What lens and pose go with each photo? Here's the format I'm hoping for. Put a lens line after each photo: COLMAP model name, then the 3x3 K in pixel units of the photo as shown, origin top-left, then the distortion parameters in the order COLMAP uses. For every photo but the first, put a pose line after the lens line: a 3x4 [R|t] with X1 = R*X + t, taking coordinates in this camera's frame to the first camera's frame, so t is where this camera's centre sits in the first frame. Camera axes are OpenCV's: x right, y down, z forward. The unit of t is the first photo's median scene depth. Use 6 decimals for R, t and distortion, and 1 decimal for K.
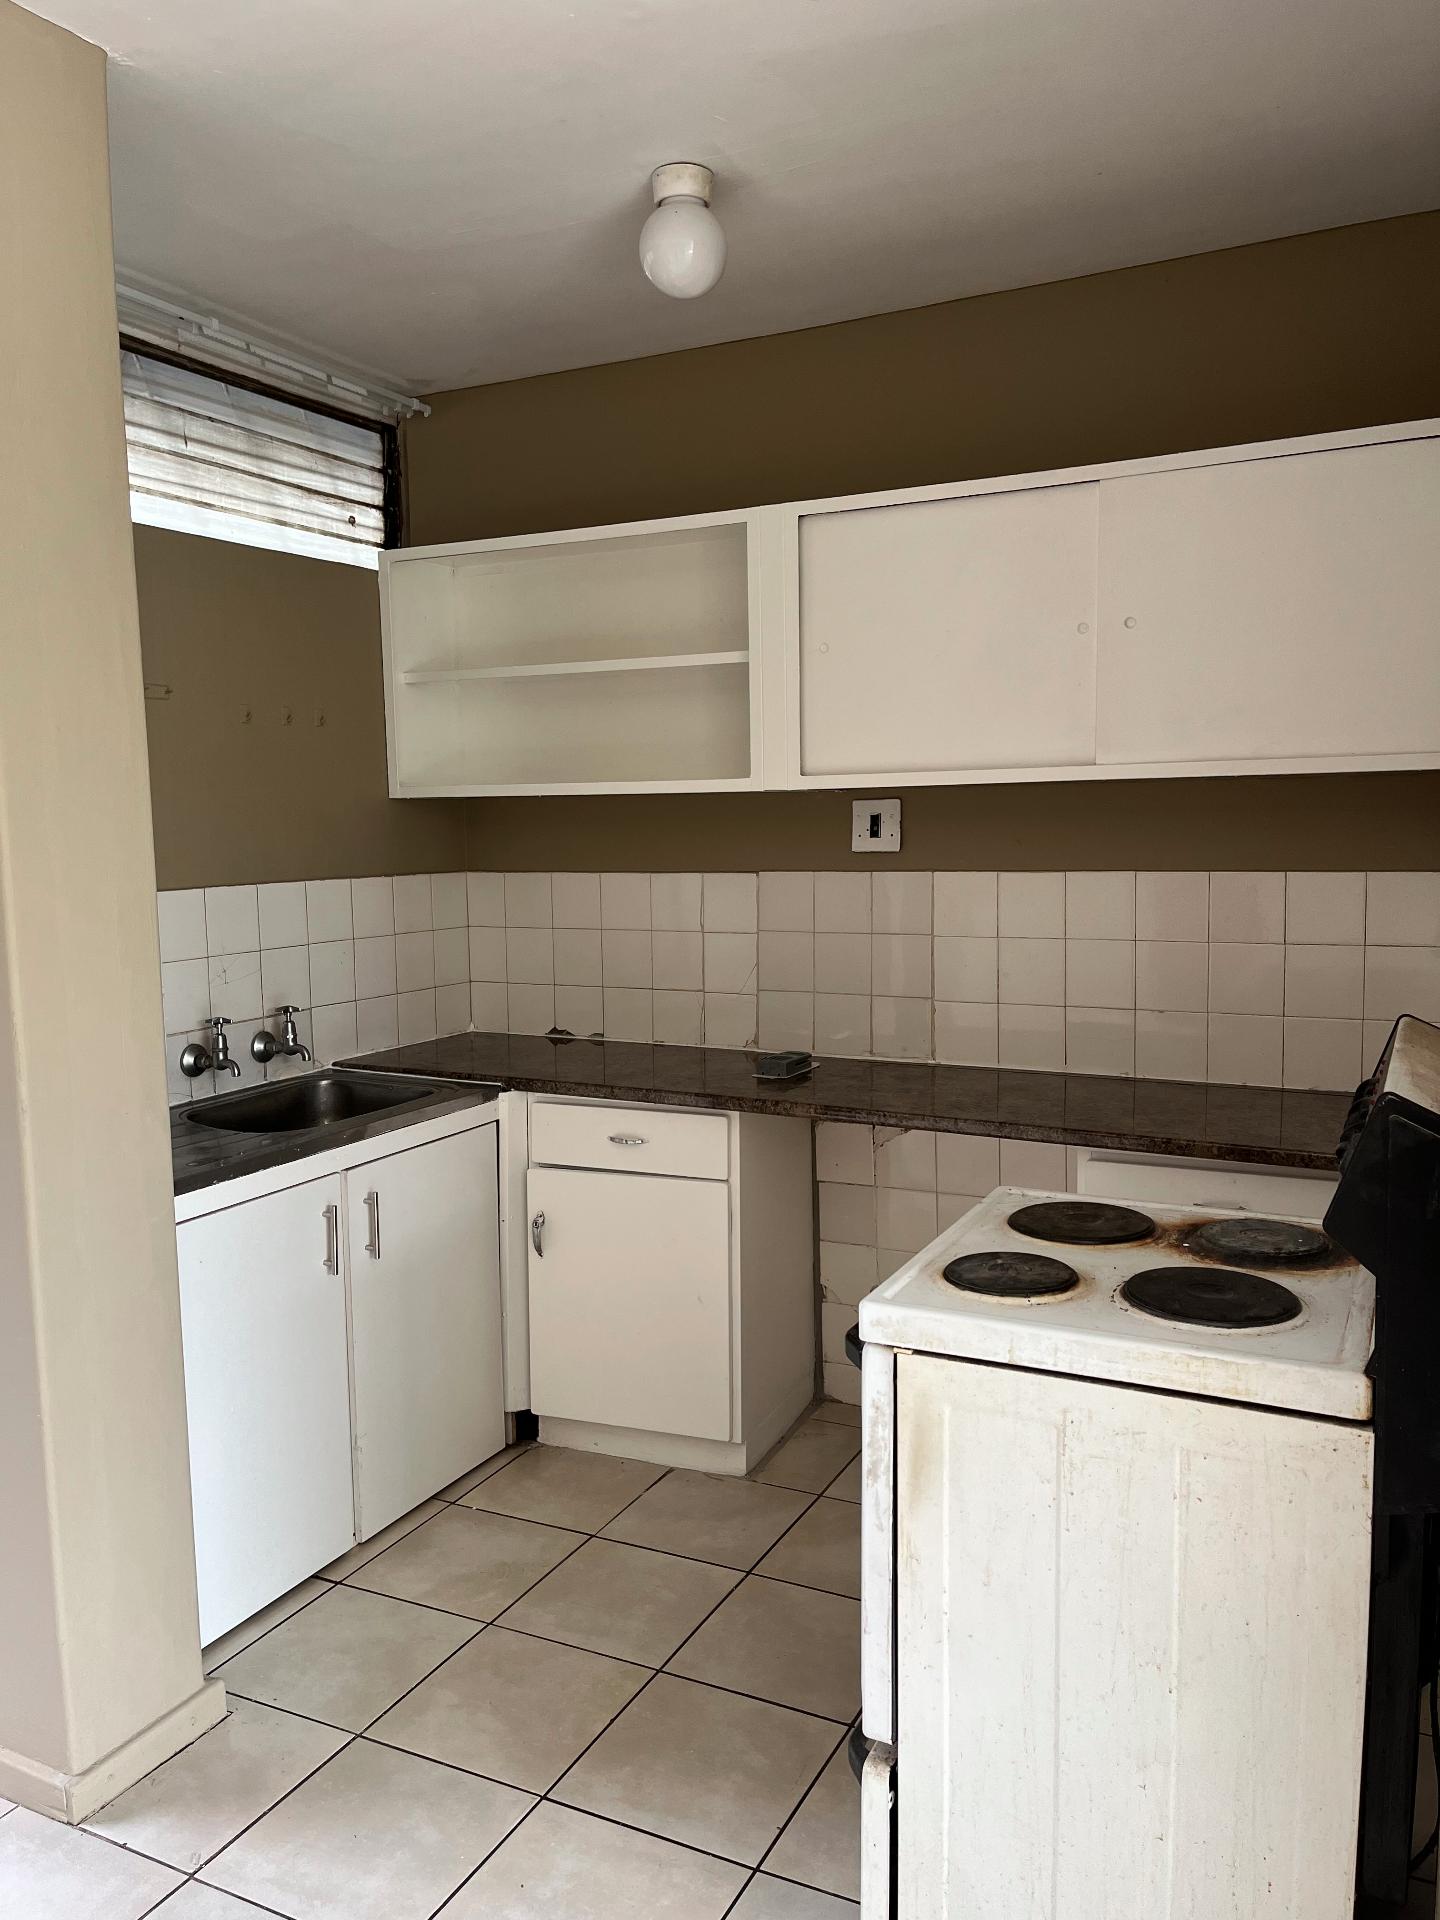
lens RADIAL K [[1459.1, 0, 720.0], [0, 1459.1, 960.0], [0, 0, 1]] dist [0.001607, -0.002277]
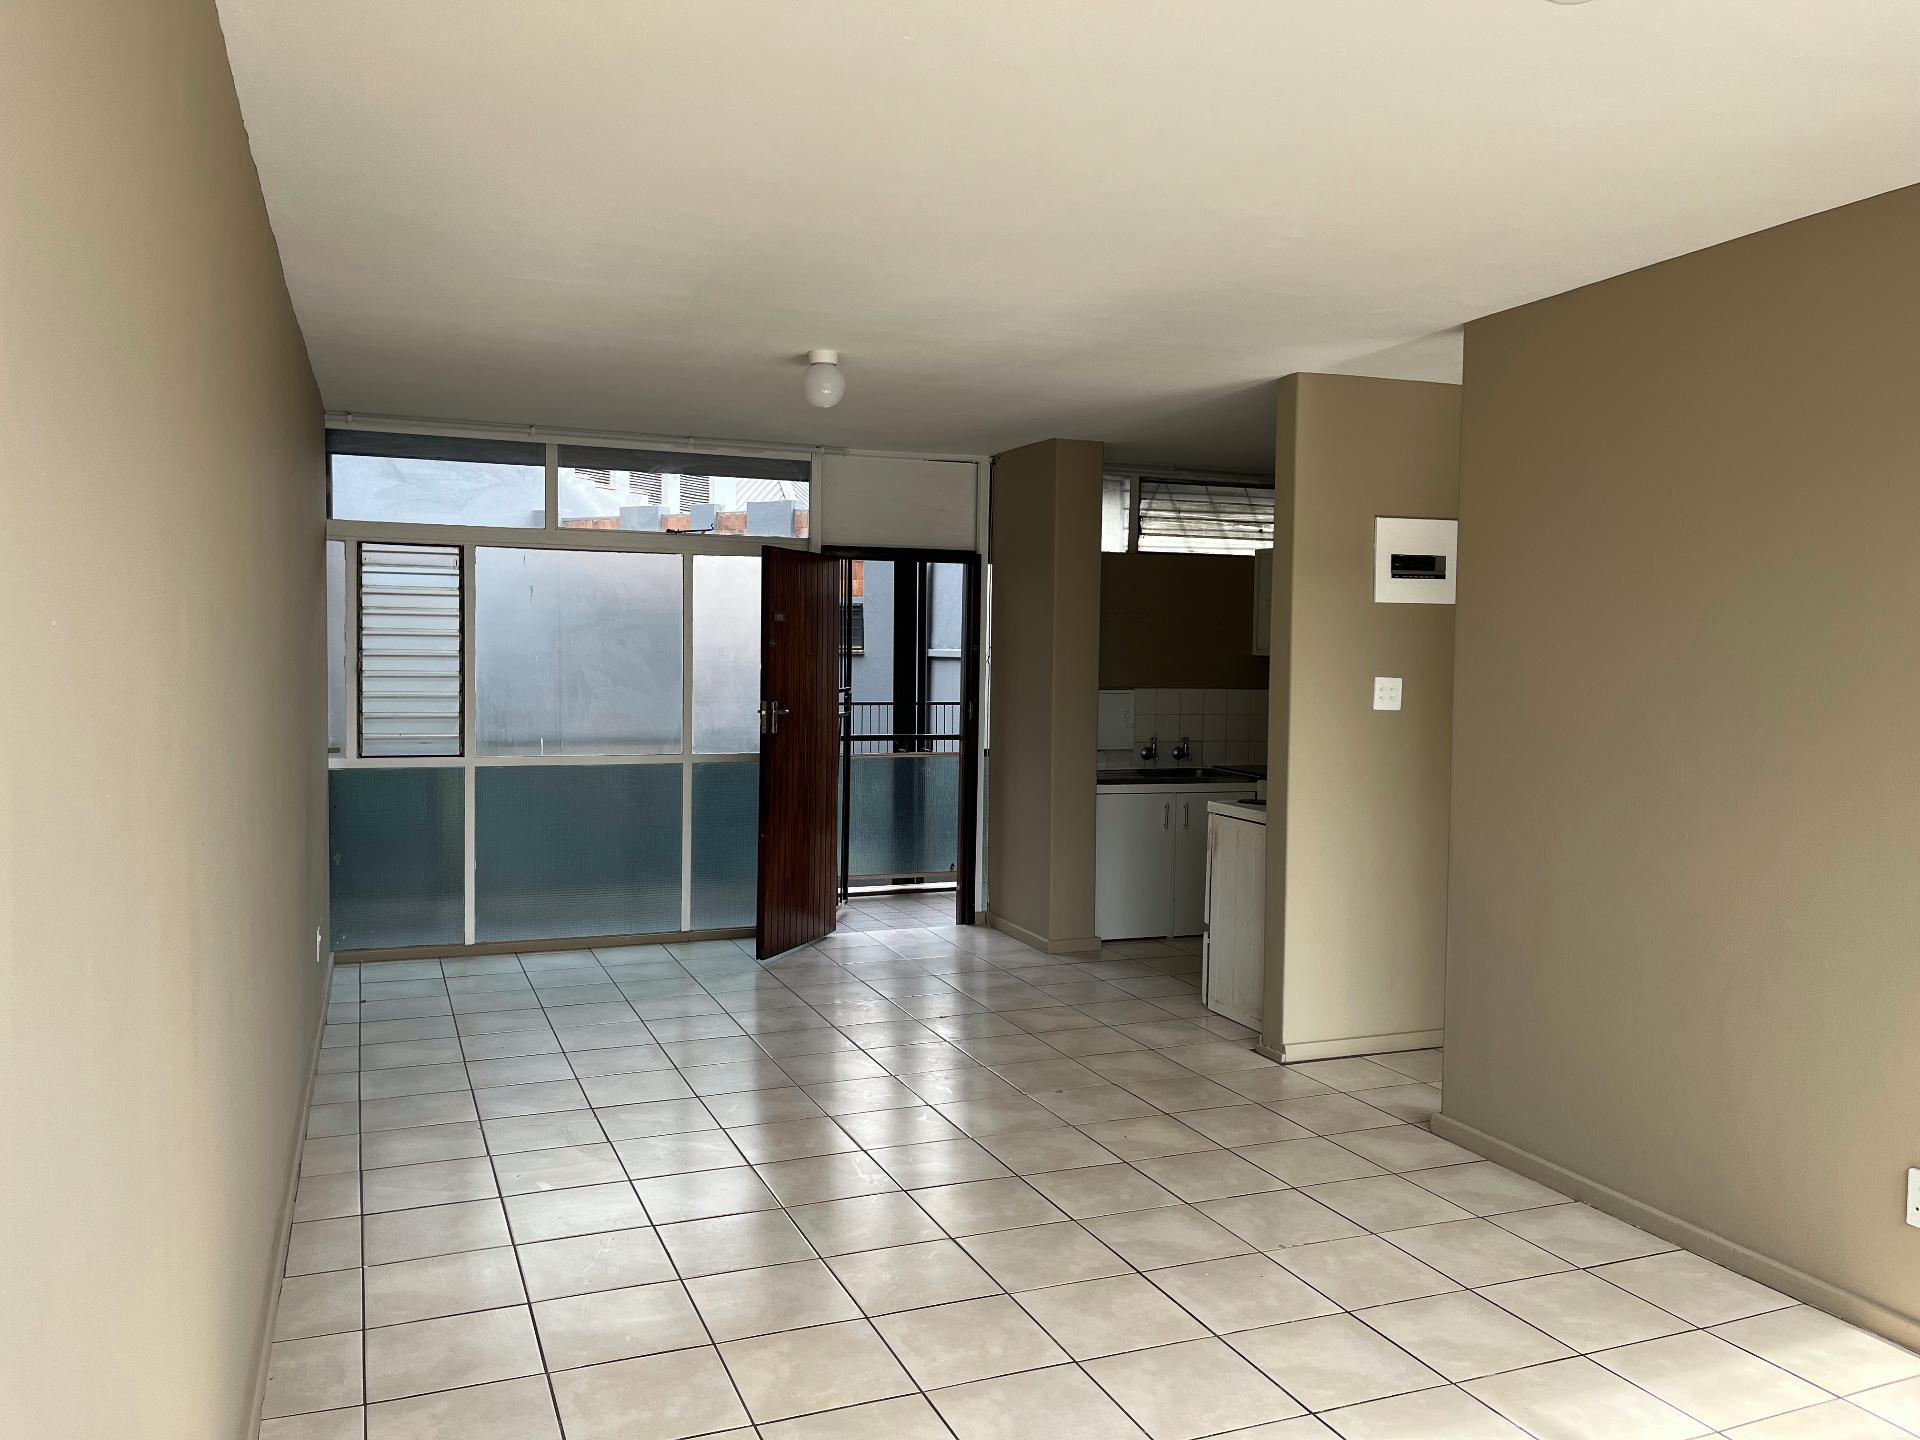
lens RADIAL K [[1459.1, 0, 960.0], [0, 1459.1, 720.0], [0, 0, 1]] dist [0.001607, -0.002277]
pose [[0.752162, 0.060073, -0.656234, 1.111531], [-0.090658, 0.995800, -0.012752, 0.071746], [0.652712, 0.069084, 0.754450, -1.215010]]
